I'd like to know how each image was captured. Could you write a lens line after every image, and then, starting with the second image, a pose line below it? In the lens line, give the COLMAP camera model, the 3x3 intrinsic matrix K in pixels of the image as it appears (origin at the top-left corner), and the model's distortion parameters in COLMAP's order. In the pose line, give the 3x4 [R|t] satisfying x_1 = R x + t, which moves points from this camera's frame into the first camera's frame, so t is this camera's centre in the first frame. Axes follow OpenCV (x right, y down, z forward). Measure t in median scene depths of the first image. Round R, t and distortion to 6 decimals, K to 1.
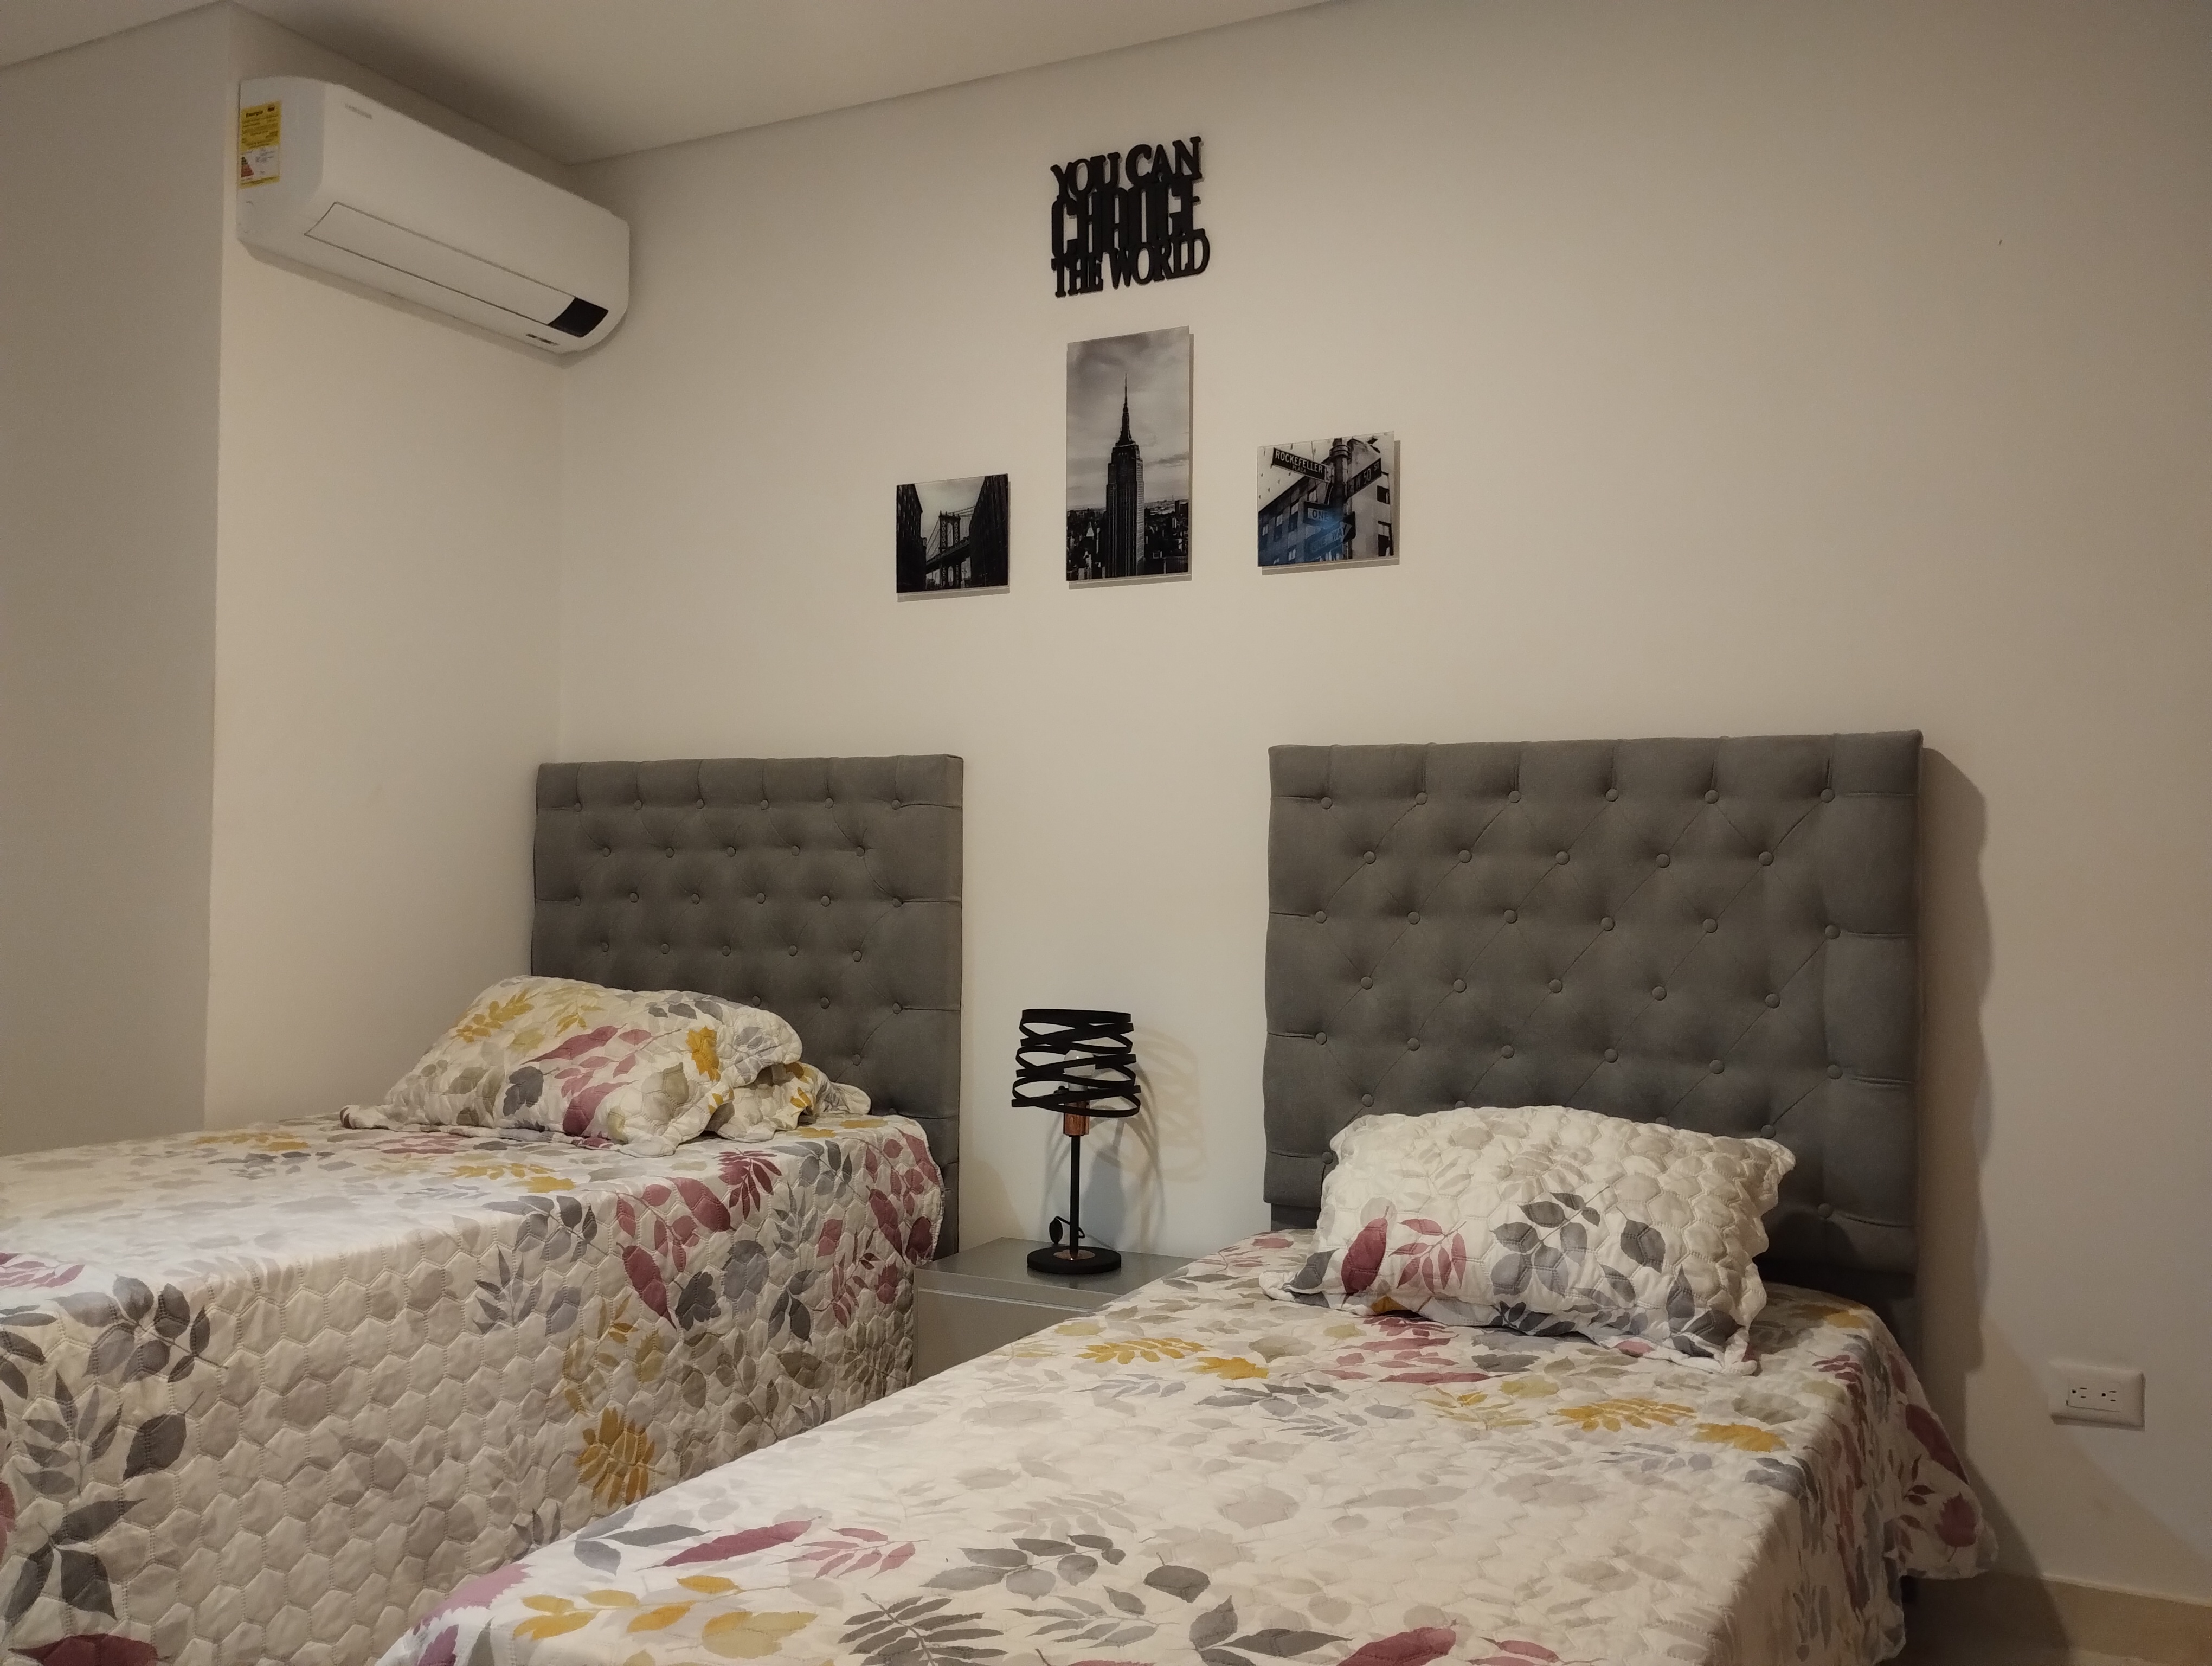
lens RADIAL K [[1833.6, 0, 1112.4], [0, 1833.6, 837.0], [0, 0, 1]] dist [0.041368, -0.052096]
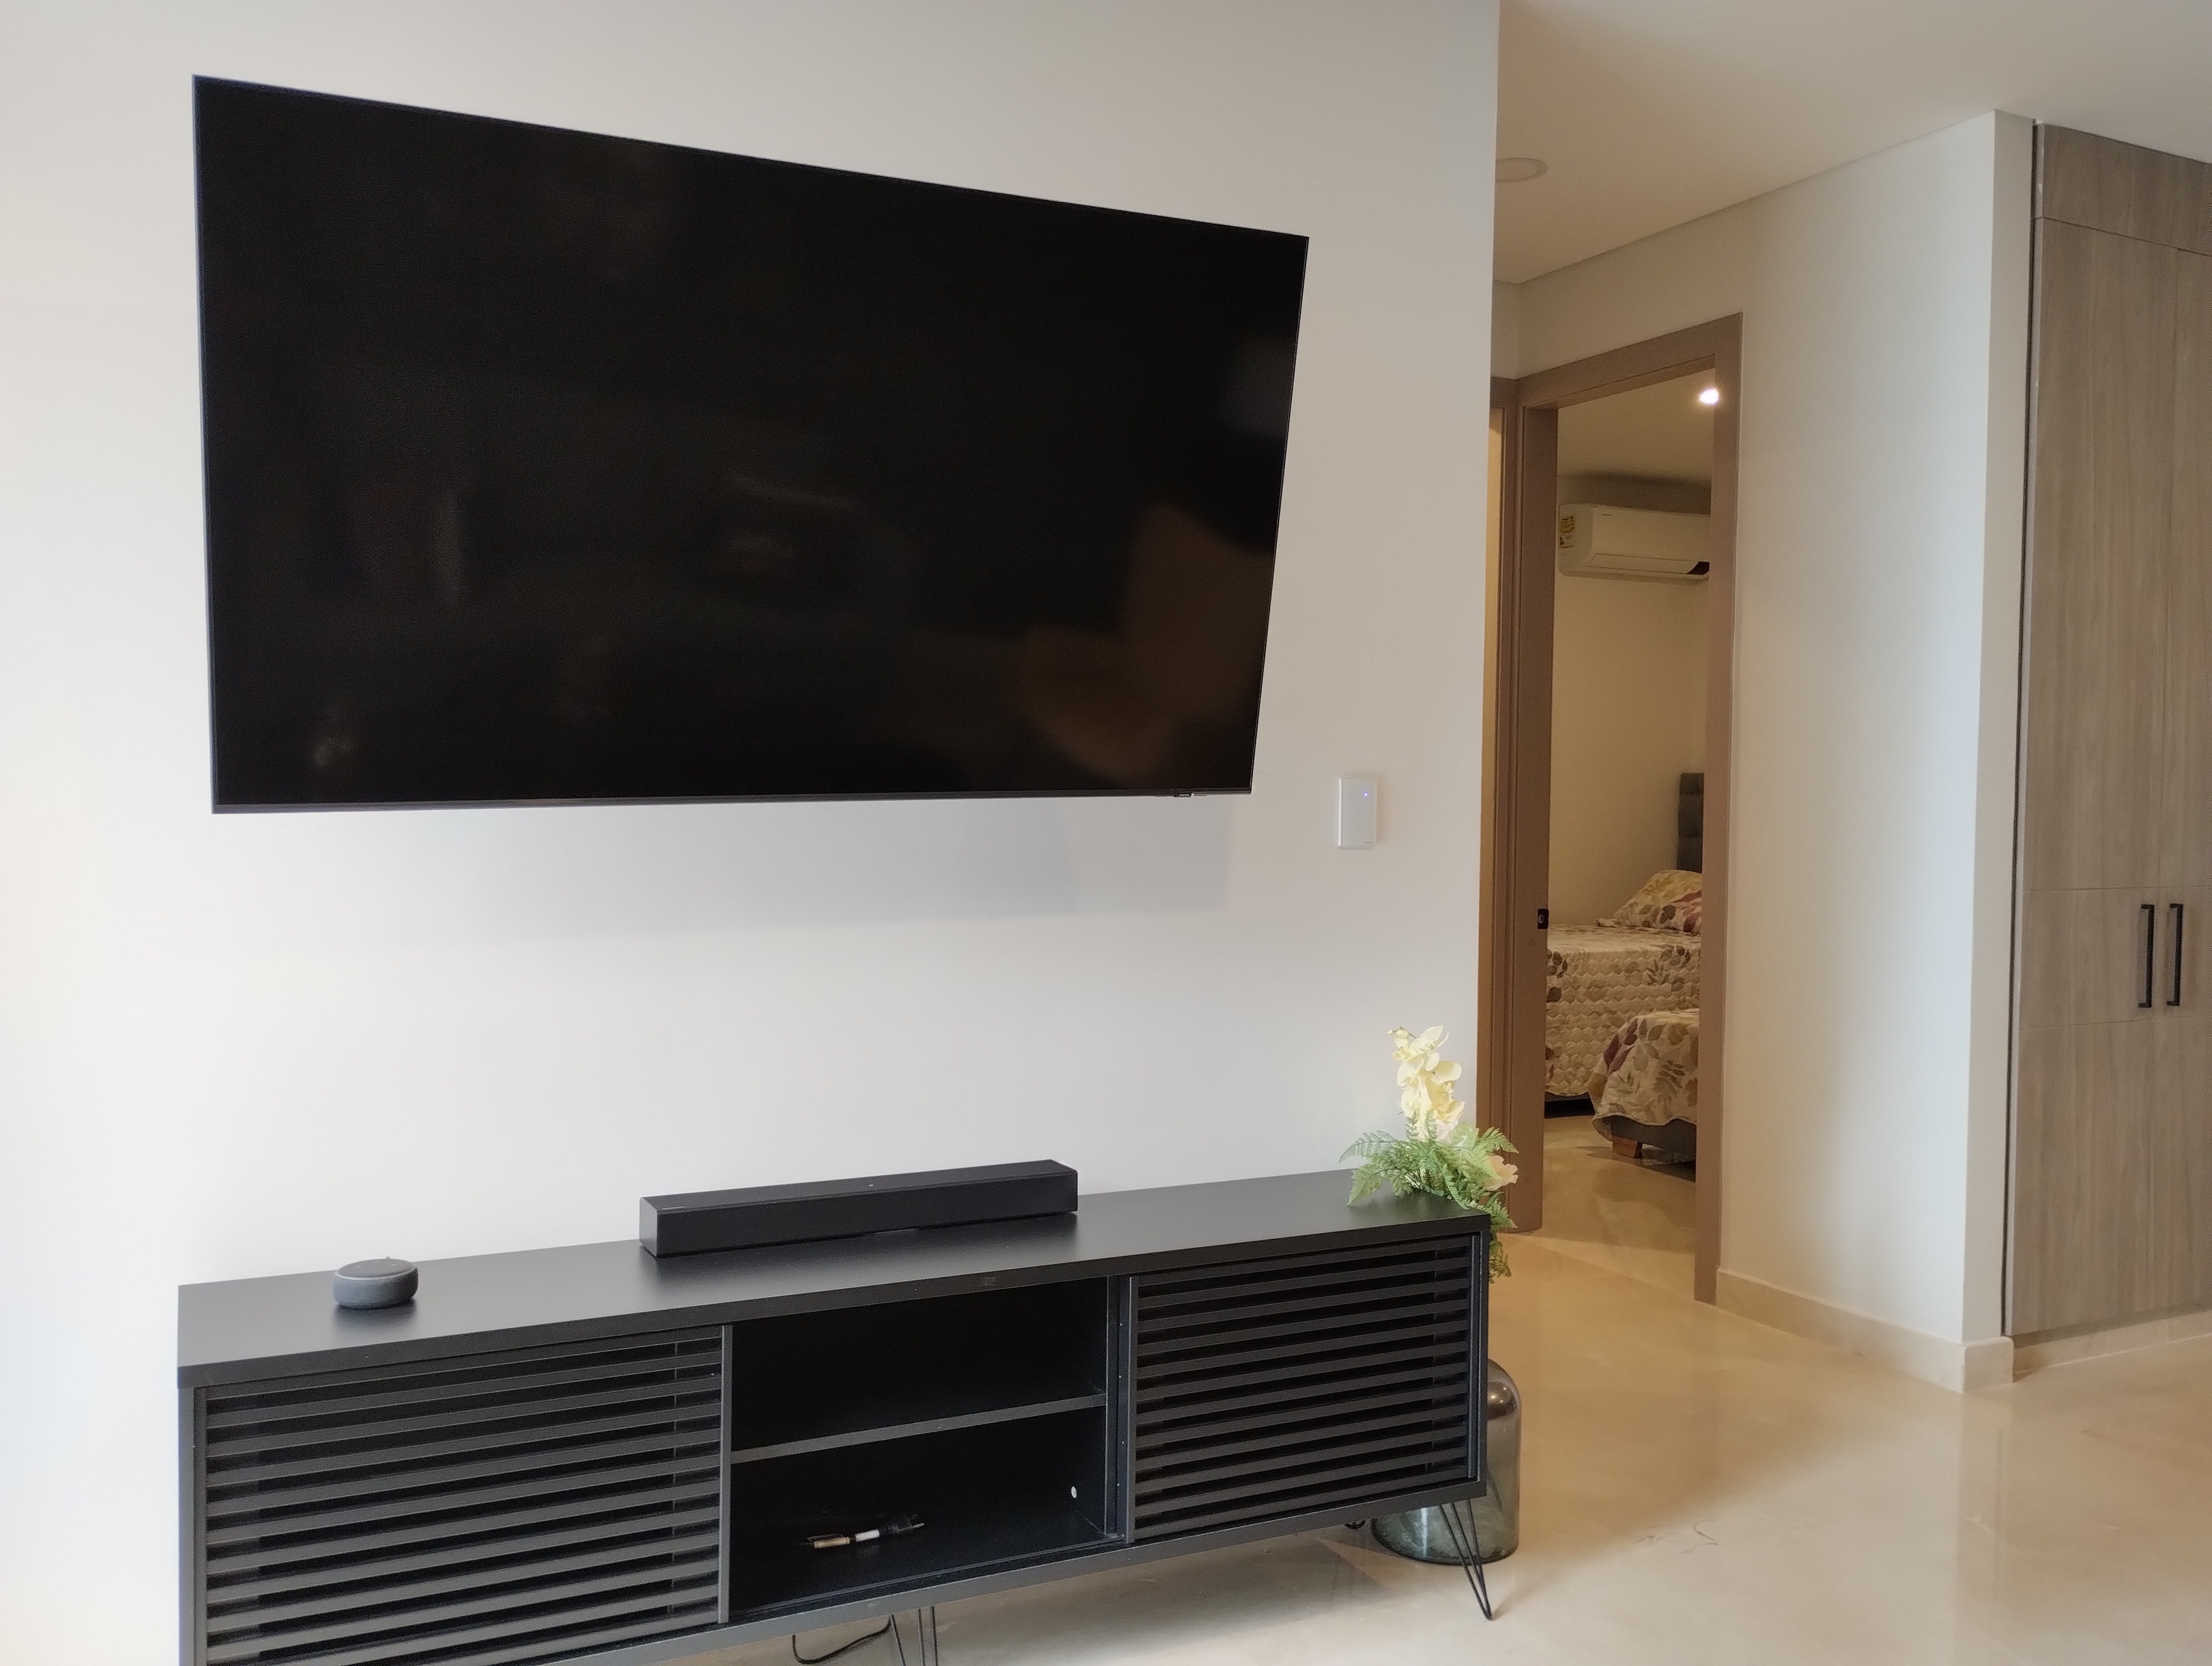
lens RADIAL K [[1833.6, 0, 1108.7], [0, 1833.6, 832.6], [0, 0, 1]] dist [0.041368, -0.052096]
pose [[0.807365, 0.016765, -0.589814, 0.665647], [0.005074, 0.999362, 0.035351, -0.079603], [0.590031, -0.031533, 0.806765, -1.804226]]
